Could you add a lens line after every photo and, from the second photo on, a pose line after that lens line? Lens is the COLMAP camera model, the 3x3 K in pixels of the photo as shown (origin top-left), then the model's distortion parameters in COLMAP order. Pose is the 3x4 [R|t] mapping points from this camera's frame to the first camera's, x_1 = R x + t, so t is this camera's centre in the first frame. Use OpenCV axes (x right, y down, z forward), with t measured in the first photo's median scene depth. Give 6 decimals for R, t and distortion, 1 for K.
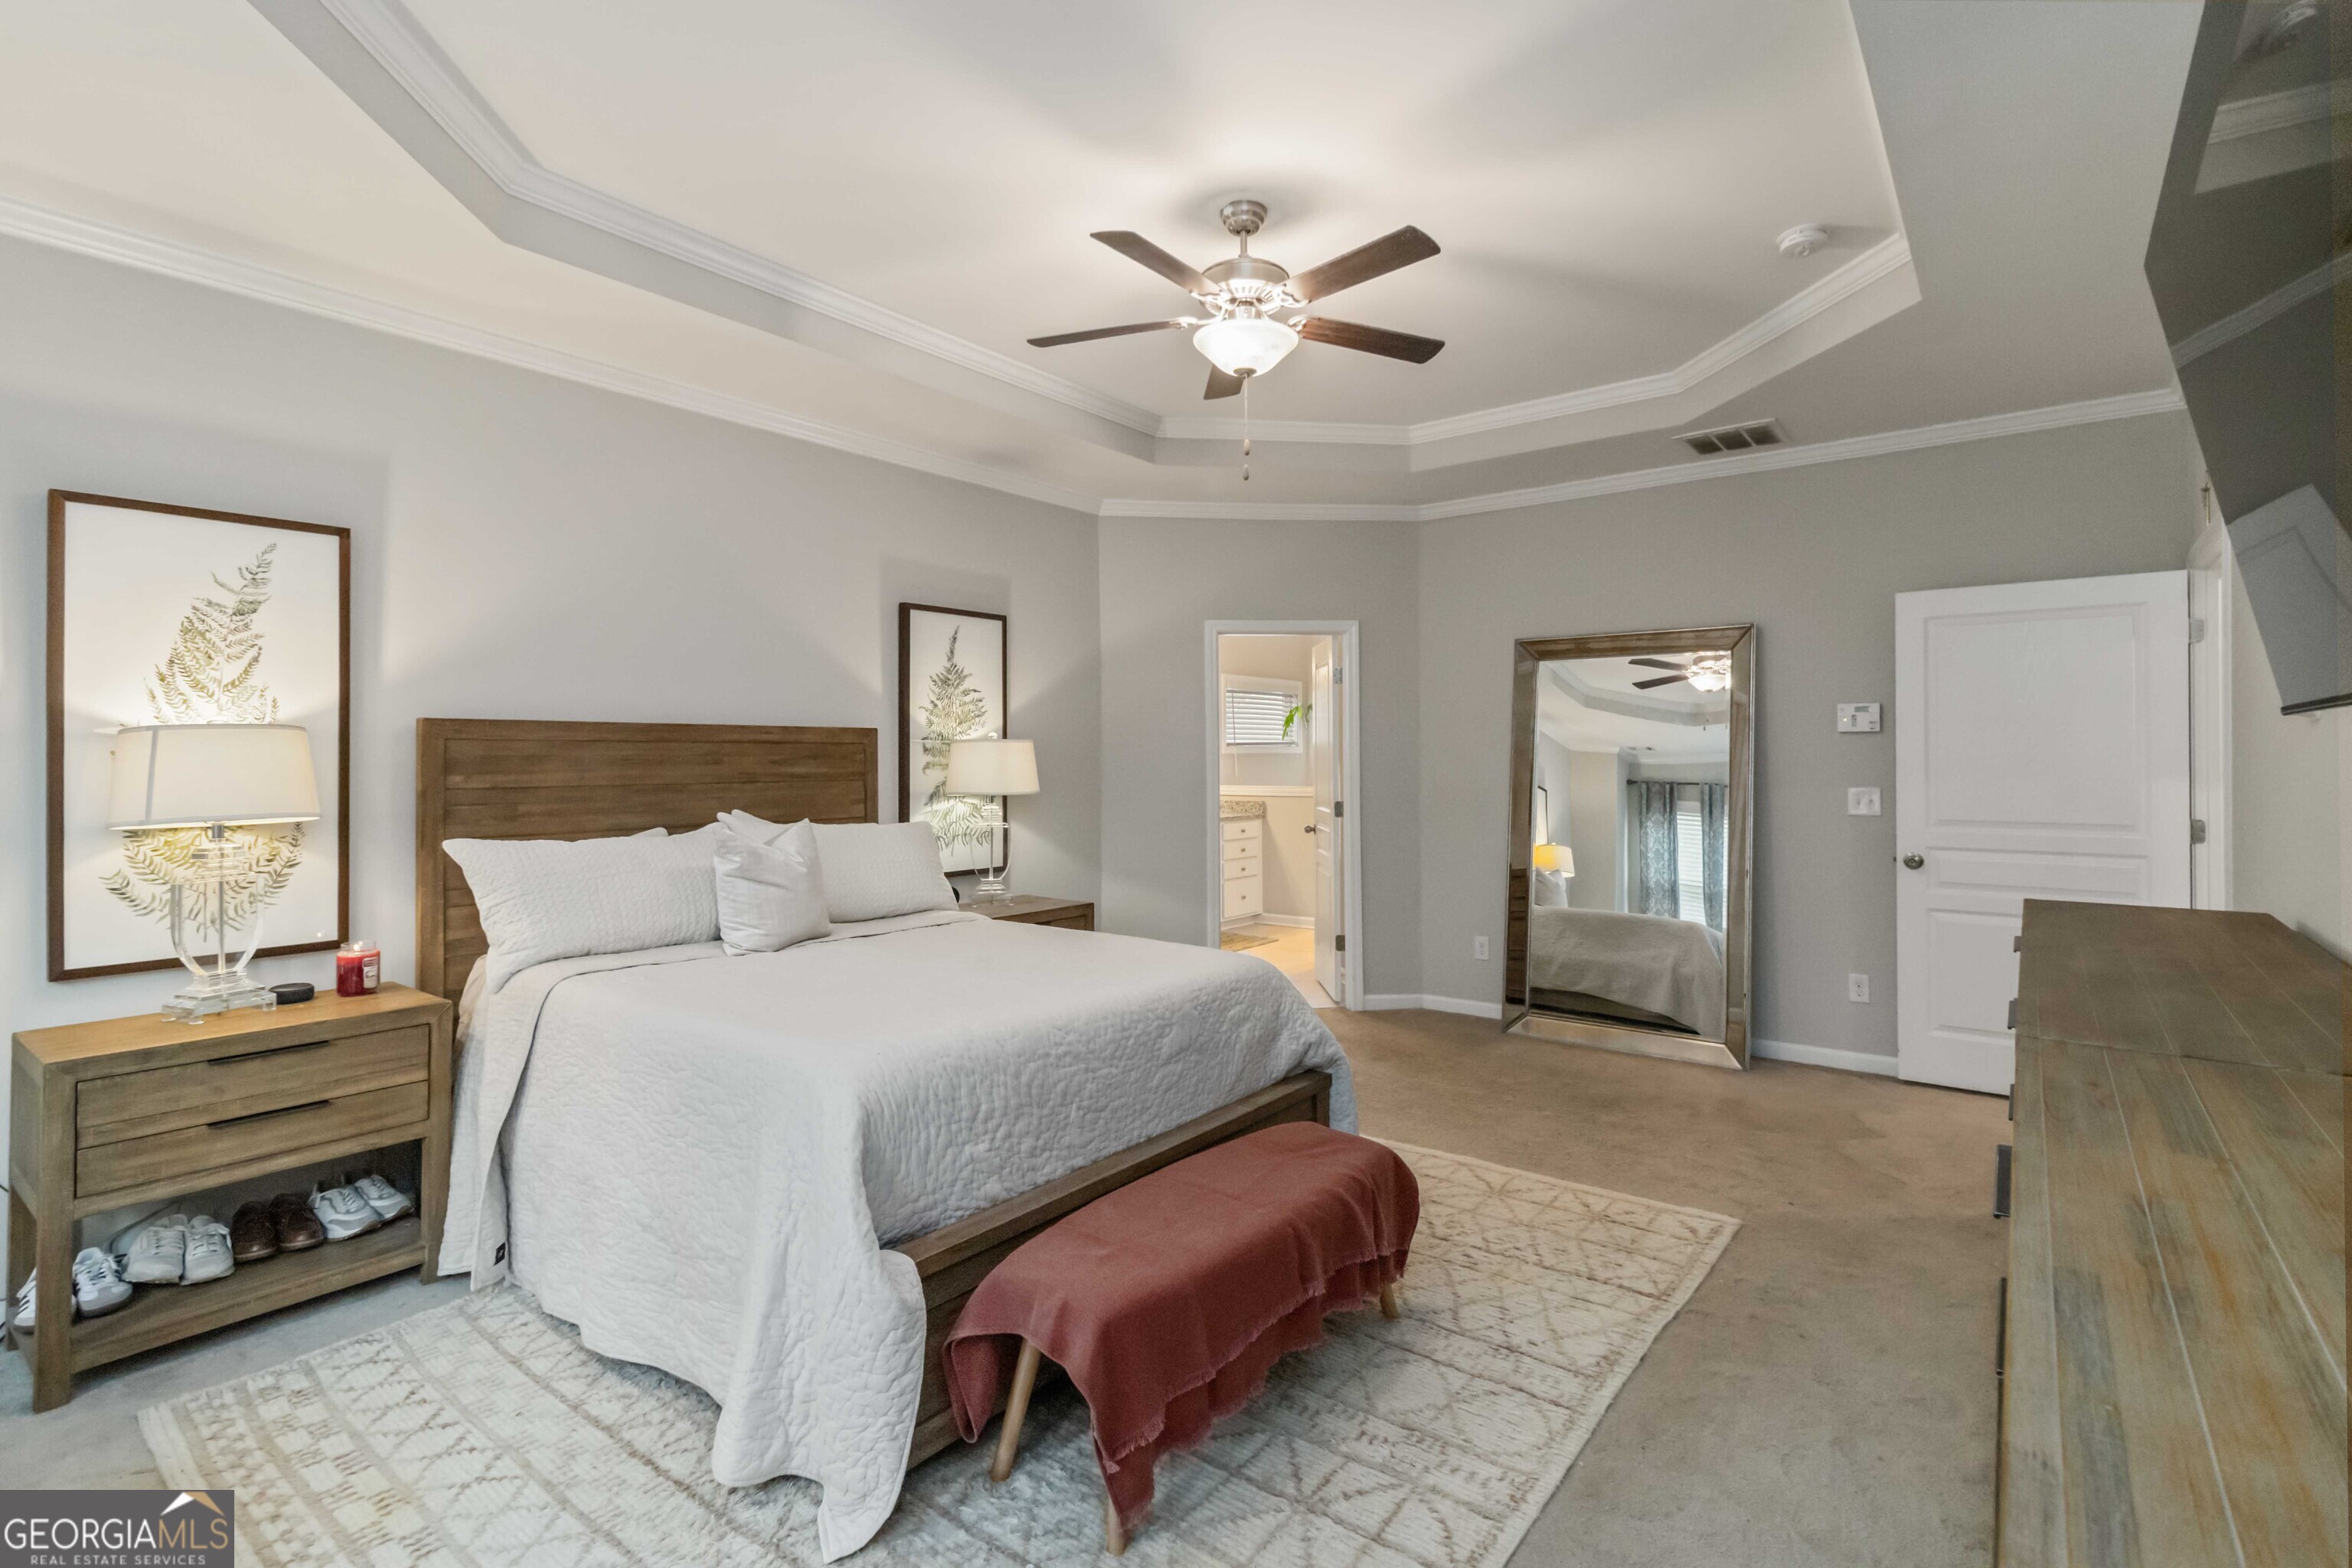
lens RADIAL K [[1095.6, 0, 1189.4], [0, 1095.6, 764.5], [0, 0, 1]] dist [-0.003540, -0.000378]
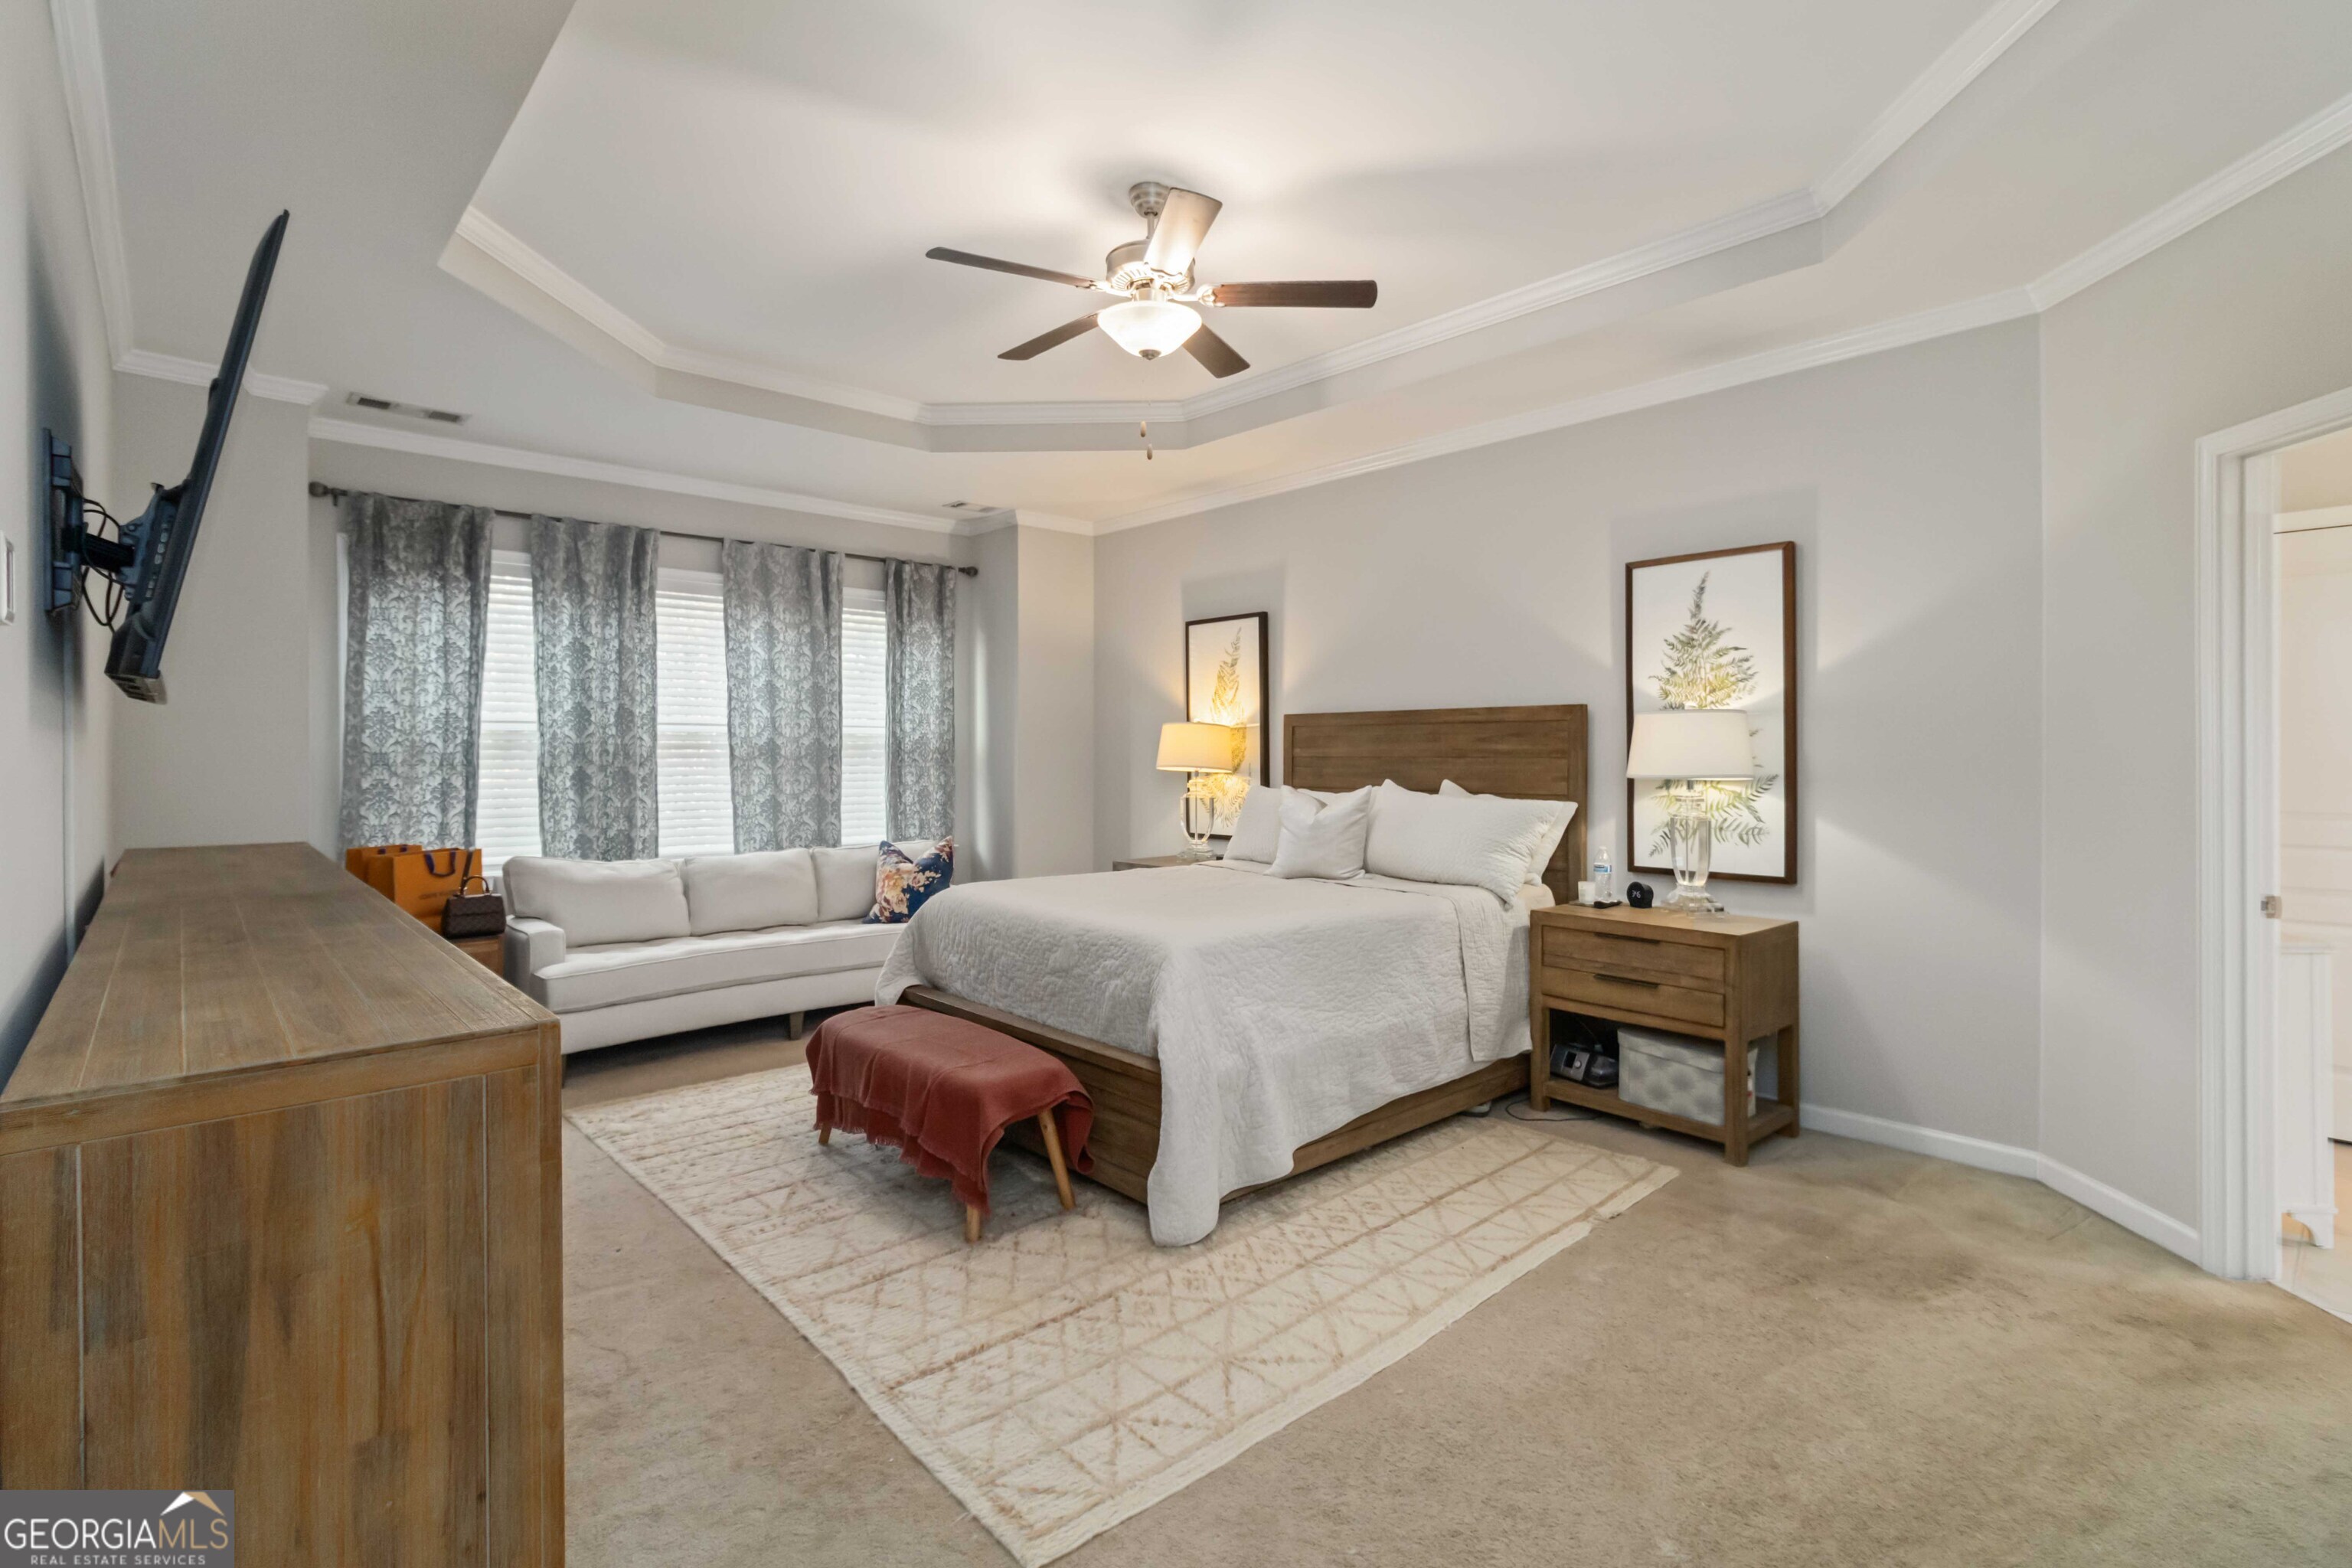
lens RADIAL K [[1095.6, 0, 1183.9], [0, 1095.6, 772.2], [0, 0, 1]] dist [-0.003540, -0.000378]
pose [[-0.174360, 0.023133, -0.984410, 0.863374], [-0.004917, 0.999691, 0.024363, 0.005823], [0.984670, 0.009089, -0.174193, 0.988162]]
